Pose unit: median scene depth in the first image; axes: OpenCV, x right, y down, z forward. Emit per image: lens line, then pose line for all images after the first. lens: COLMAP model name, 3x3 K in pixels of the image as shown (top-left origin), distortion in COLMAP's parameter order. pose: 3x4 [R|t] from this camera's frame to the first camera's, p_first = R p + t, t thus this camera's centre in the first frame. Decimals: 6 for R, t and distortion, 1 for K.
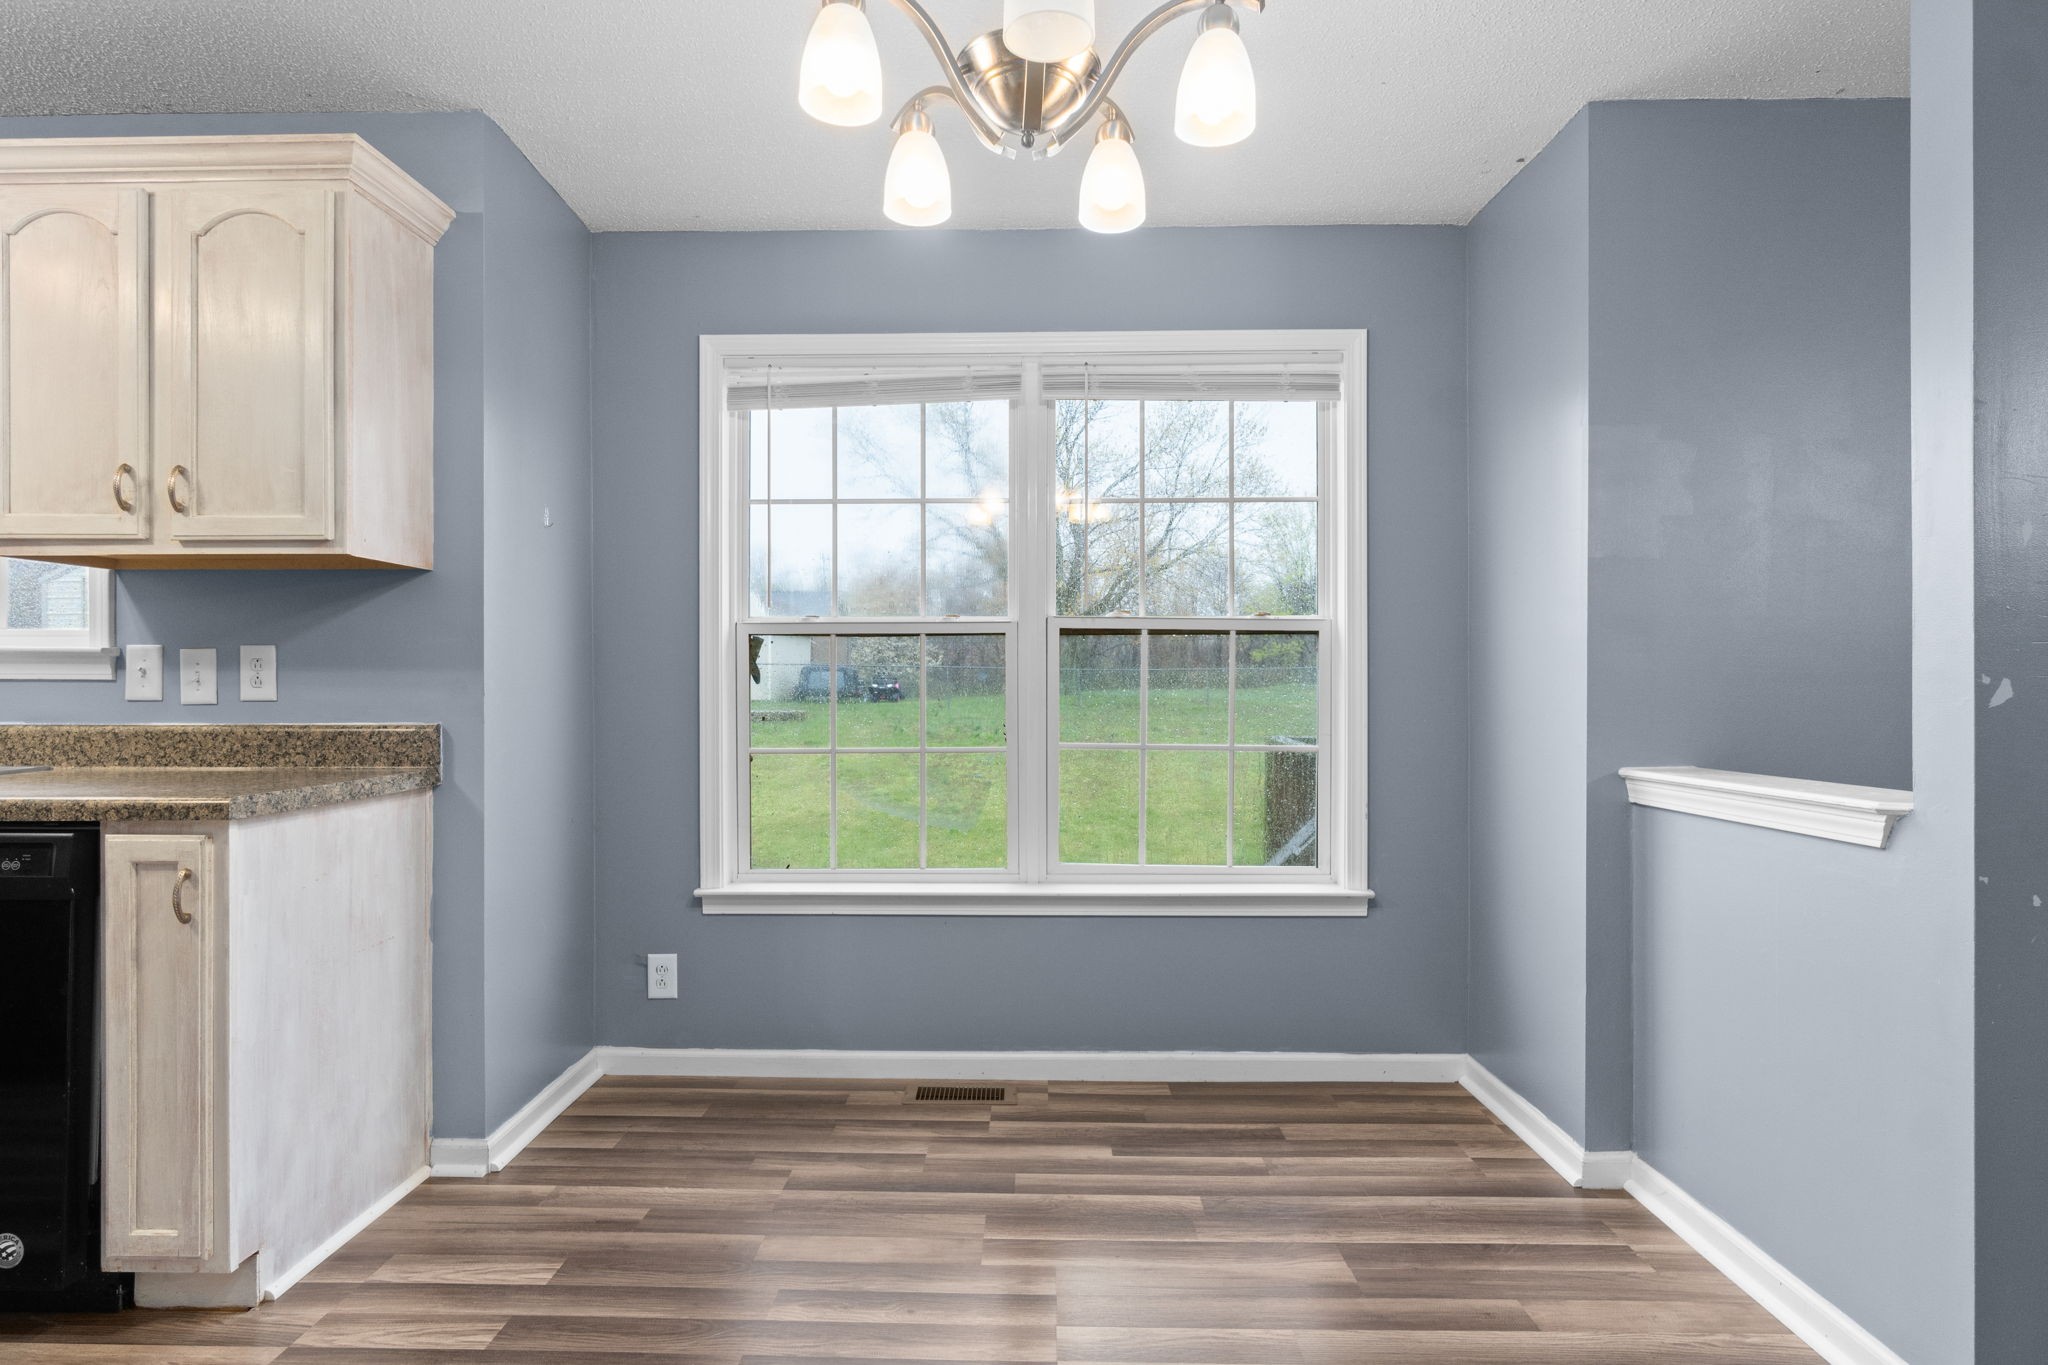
lens RADIAL K [[1042.9, 0, 1013.0], [0, 1042.9, 679.9], [0, 0, 1]] dist [-0.010240, 0.005847]
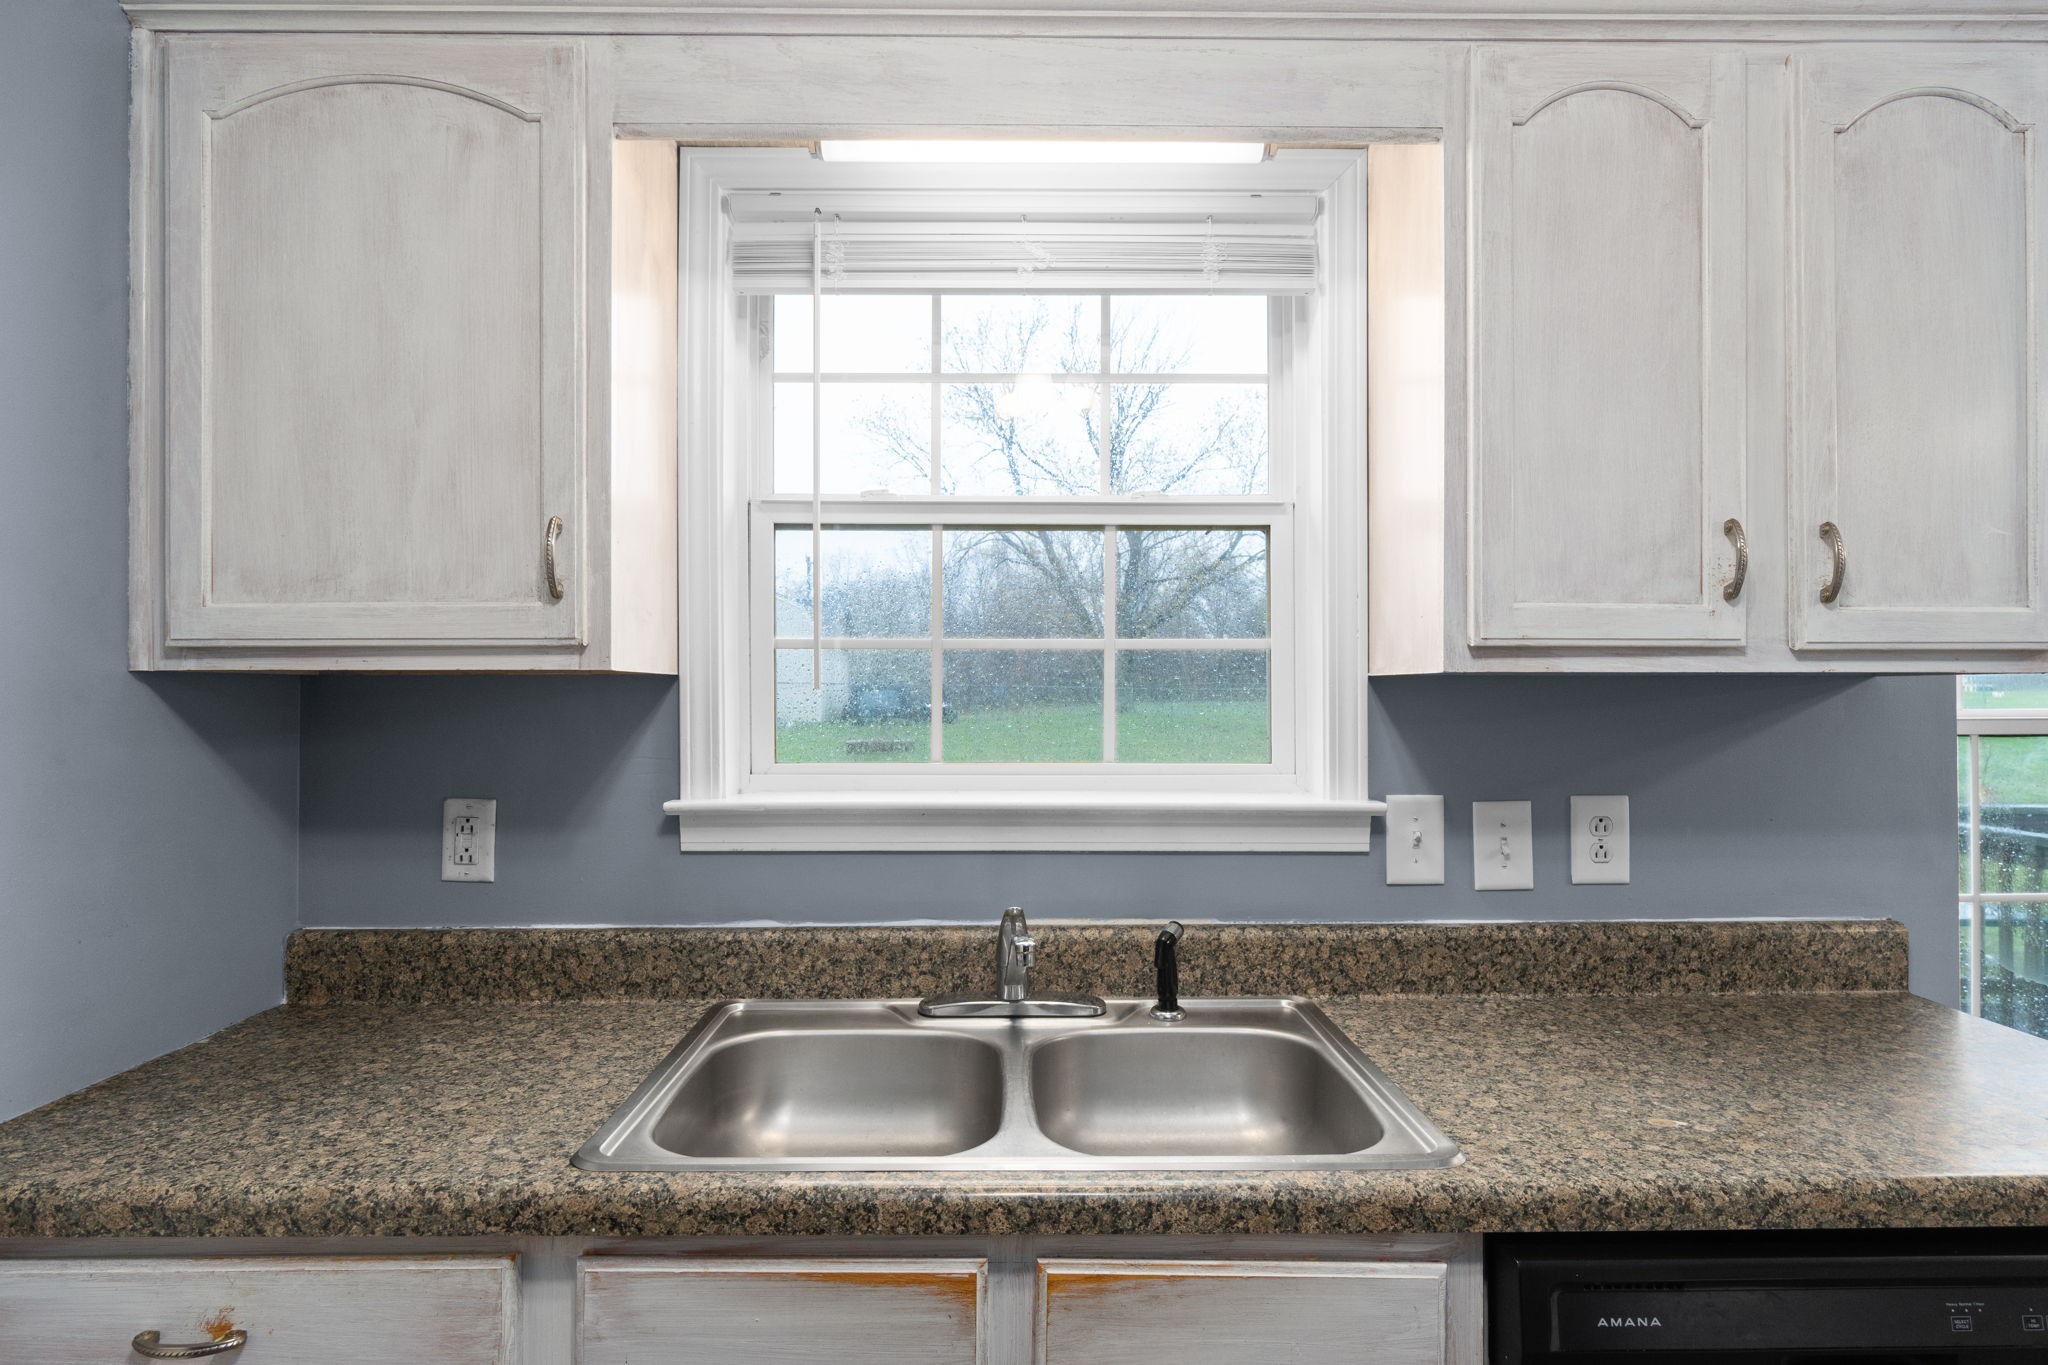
lens RADIAL K [[1128.1, 0, 1063.7], [0, 1128.1, 682.1], [0, 0, 1]] dist [-0.013456, 0.005913]
pose [[0.999696, 0.000068, 0.024645, -1.074900], [0.000209, 0.999937, -0.011237, -0.094762], [-0.024644, 0.011239, 0.999633, 0.330360]]
